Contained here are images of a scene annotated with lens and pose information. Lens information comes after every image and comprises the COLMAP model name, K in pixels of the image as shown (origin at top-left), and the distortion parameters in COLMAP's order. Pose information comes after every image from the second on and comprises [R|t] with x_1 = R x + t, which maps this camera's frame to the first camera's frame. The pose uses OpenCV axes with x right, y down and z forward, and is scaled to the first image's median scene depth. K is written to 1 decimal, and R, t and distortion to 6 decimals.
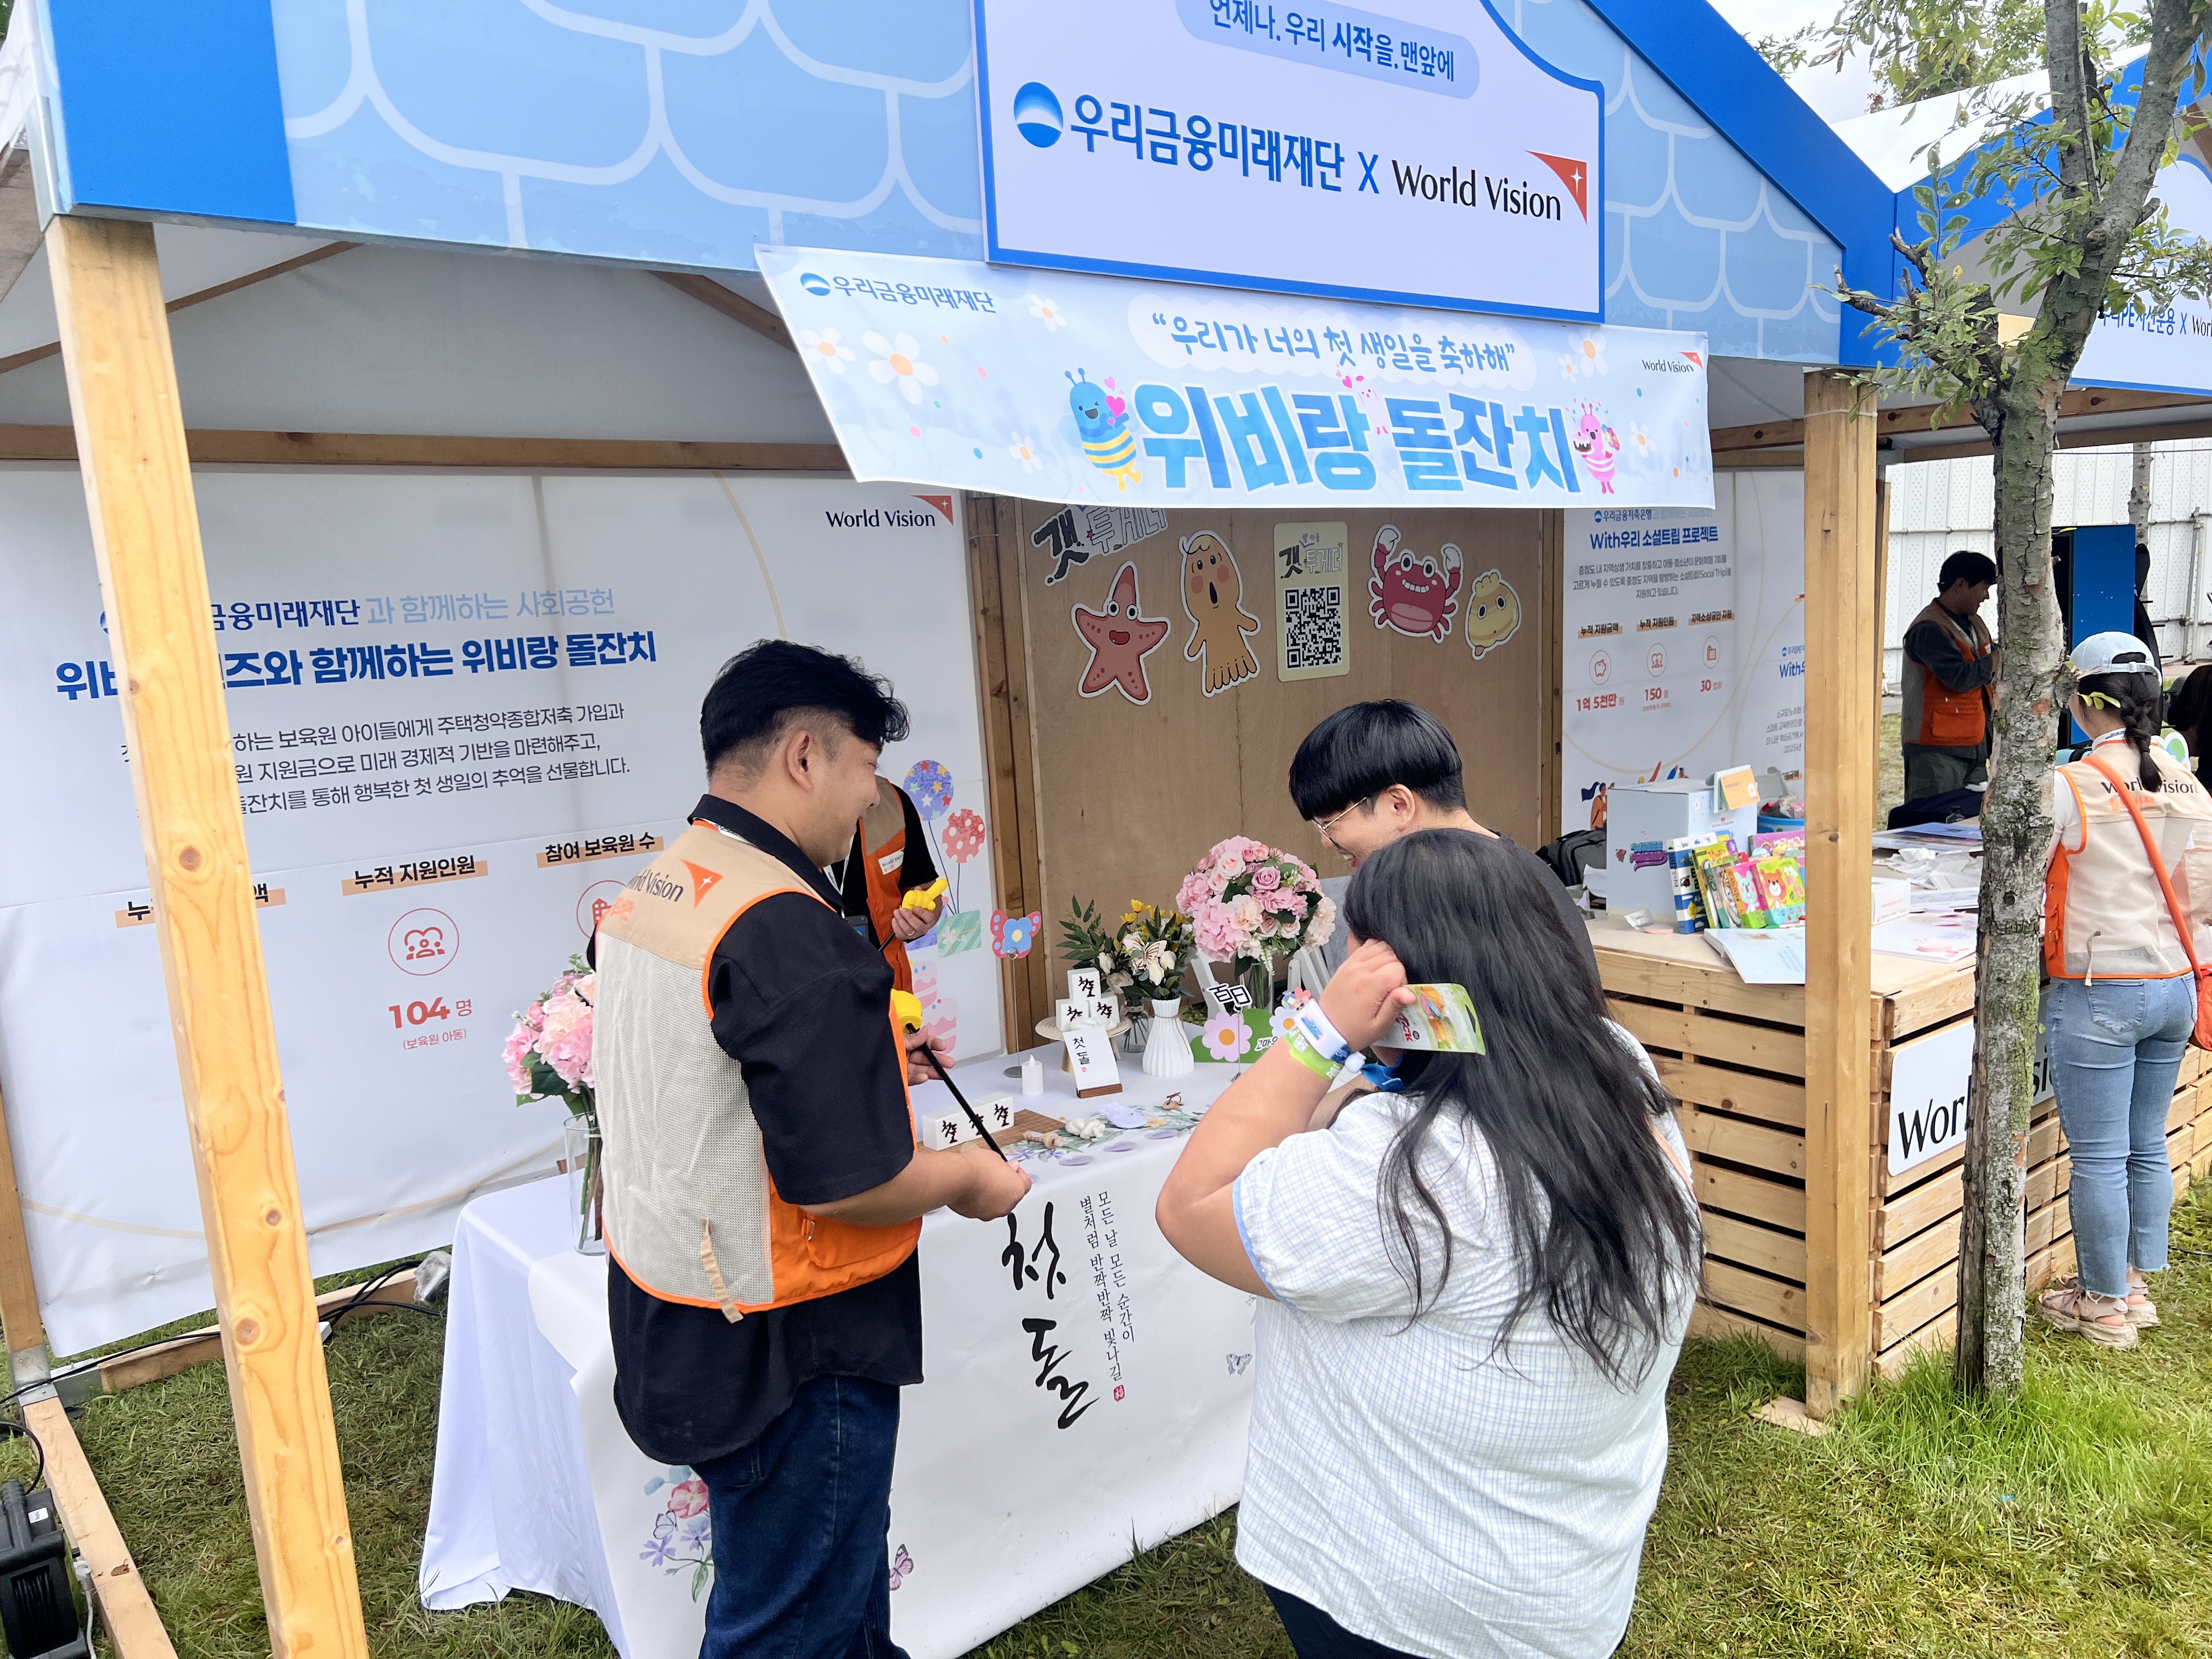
lens RADIAL K [[1654.3, 0, 1111.1], [0, 1654.3, 837.8], [0, 0, 1]] dist [0.003223, -0.001119]
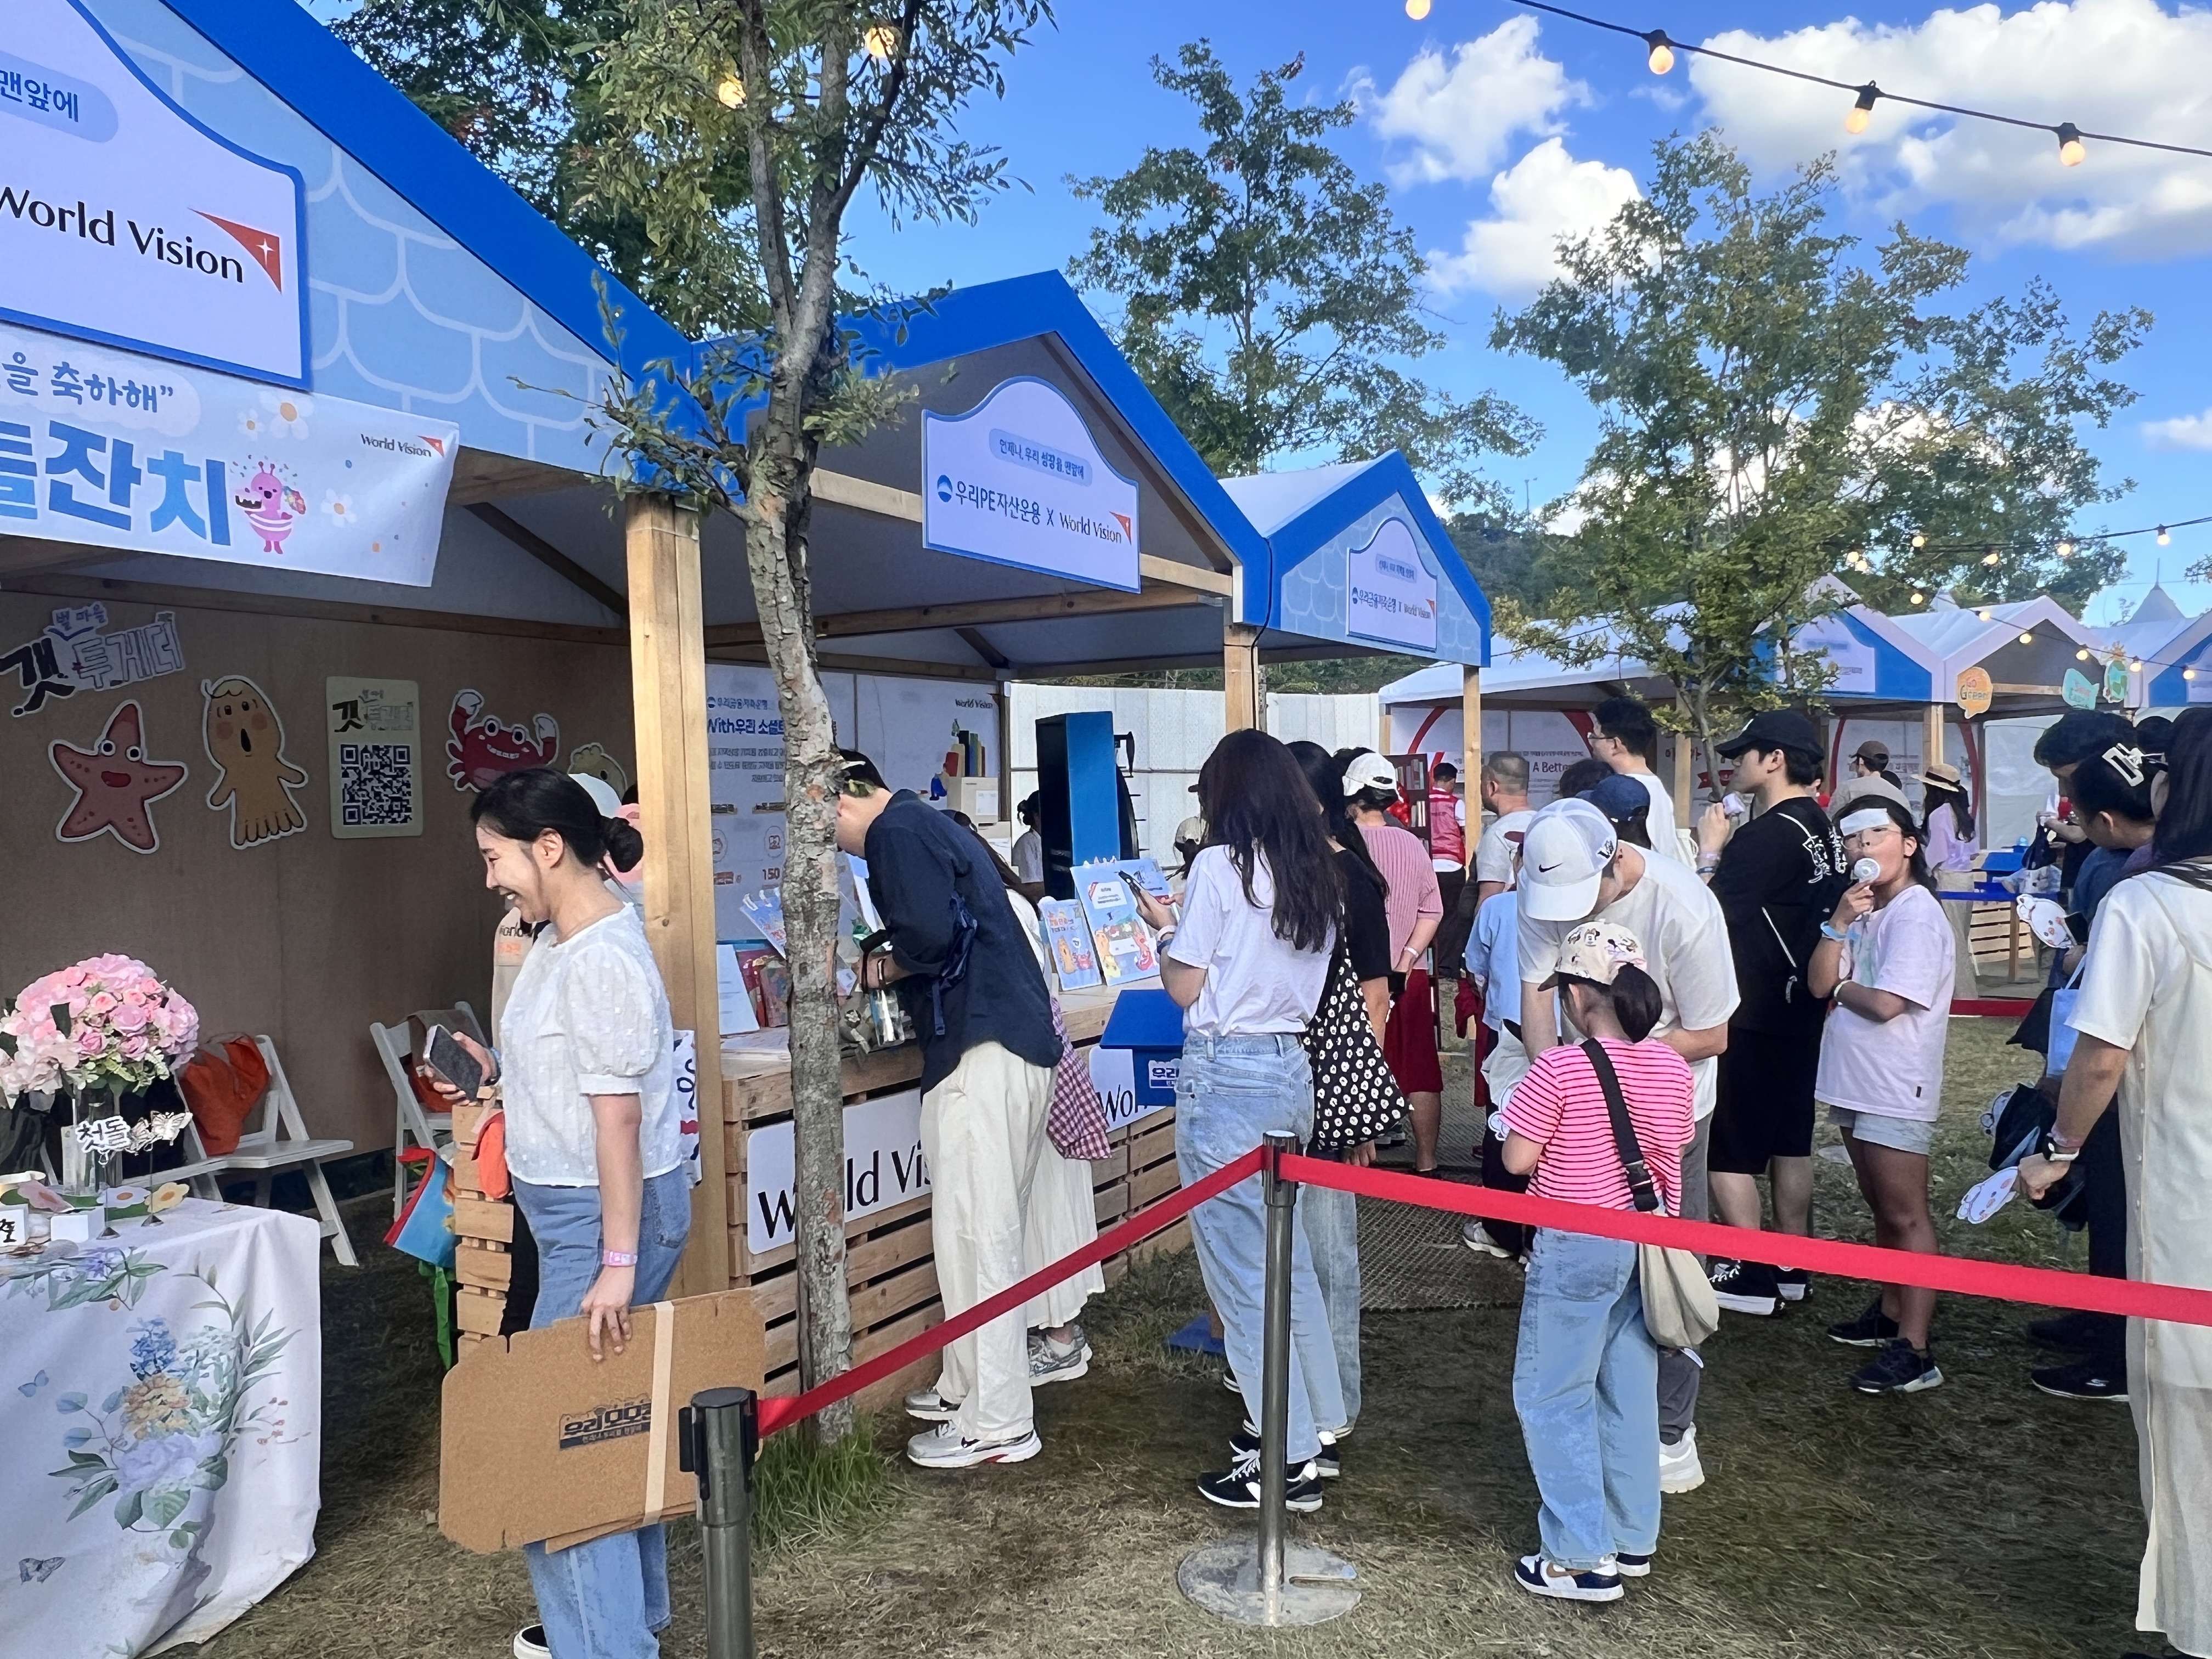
lens RADIAL K [[1637.9, 0, 1106.9], [0, 1637.9, 838.5], [0, 0, 1]] dist [0.005178, -0.002934]
pose [[0.928157, 0.020537, 0.371621, 0.315379], [0.035133, 0.989183, -0.142414, 0.109093], [-0.370526, 0.145239, 0.917396, -0.076014]]
